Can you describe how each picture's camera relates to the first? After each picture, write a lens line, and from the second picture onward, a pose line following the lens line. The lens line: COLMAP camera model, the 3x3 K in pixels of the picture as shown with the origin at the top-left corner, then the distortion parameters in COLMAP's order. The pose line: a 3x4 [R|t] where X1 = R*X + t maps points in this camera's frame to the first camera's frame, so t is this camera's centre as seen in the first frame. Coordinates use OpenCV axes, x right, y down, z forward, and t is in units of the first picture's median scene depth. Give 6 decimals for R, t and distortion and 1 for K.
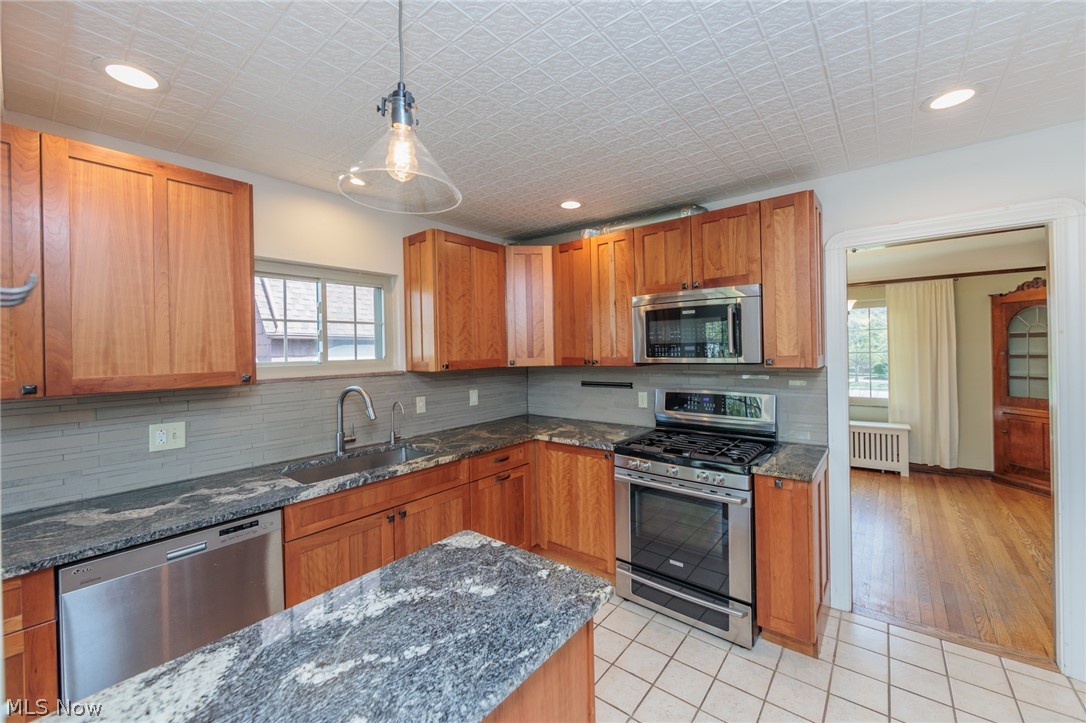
lens RADIAL K [[427.2, 0, 544.8], [0, 427.2, 352.2], [0, 0, 1]] dist [0.001093, -0.000374]
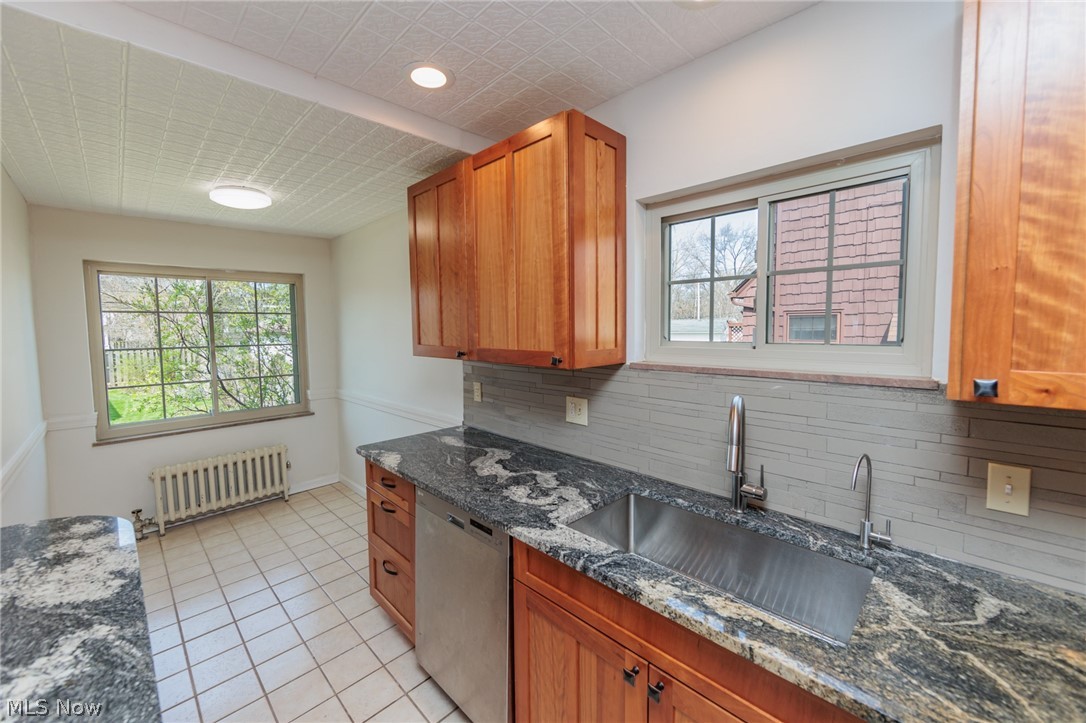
lens RADIAL K [[427.2, 0, 545.1], [0, 427.2, 353.9], [0, 0, 1]] dist [0.001093, -0.000374]
pose [[-0.094320, 0.085191, -0.991890, 0.137196], [0.002136, 0.996347, 0.085370, -0.028087], [0.995540, 0.005933, -0.094157, 1.268018]]
